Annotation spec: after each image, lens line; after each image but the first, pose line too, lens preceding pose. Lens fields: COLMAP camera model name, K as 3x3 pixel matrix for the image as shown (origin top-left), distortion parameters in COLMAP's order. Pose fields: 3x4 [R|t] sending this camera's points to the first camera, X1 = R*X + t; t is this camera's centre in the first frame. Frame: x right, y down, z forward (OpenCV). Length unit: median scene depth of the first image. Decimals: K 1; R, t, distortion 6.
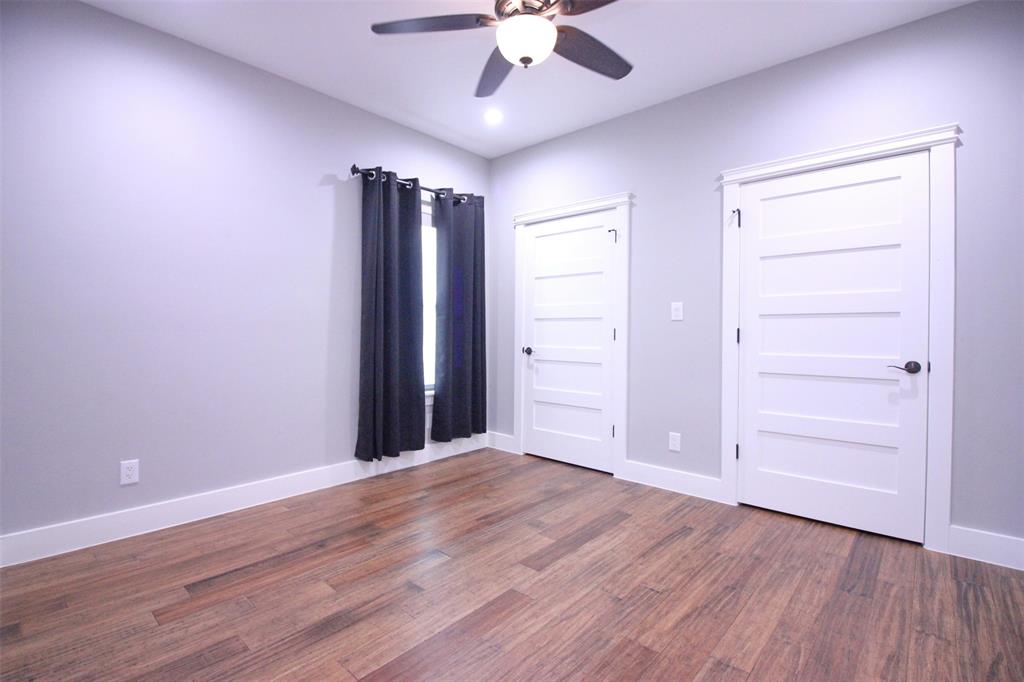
lens RADIAL K [[473.7, 0, 505.8], [0, 473.7, 335.9], [0, 0, 1]] dist [0.001134, -0.012202]
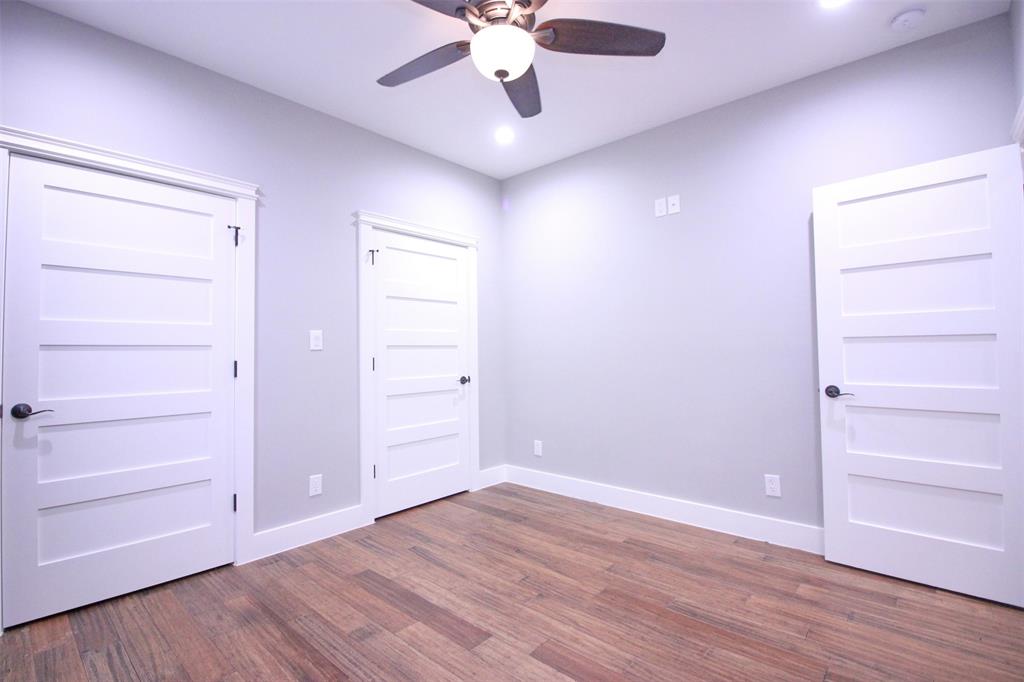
lens RADIAL K [[473.7, 0, 505.8], [0, 473.7, 335.9], [0, 0, 1]] dist [0.001134, -0.012202]
pose [[-0.006541, 0.026657, 0.999623, -0.720114], [0.021706, 0.999413, -0.026509, -0.036600], [-0.999743, 0.021525, -0.007116, 0.832982]]
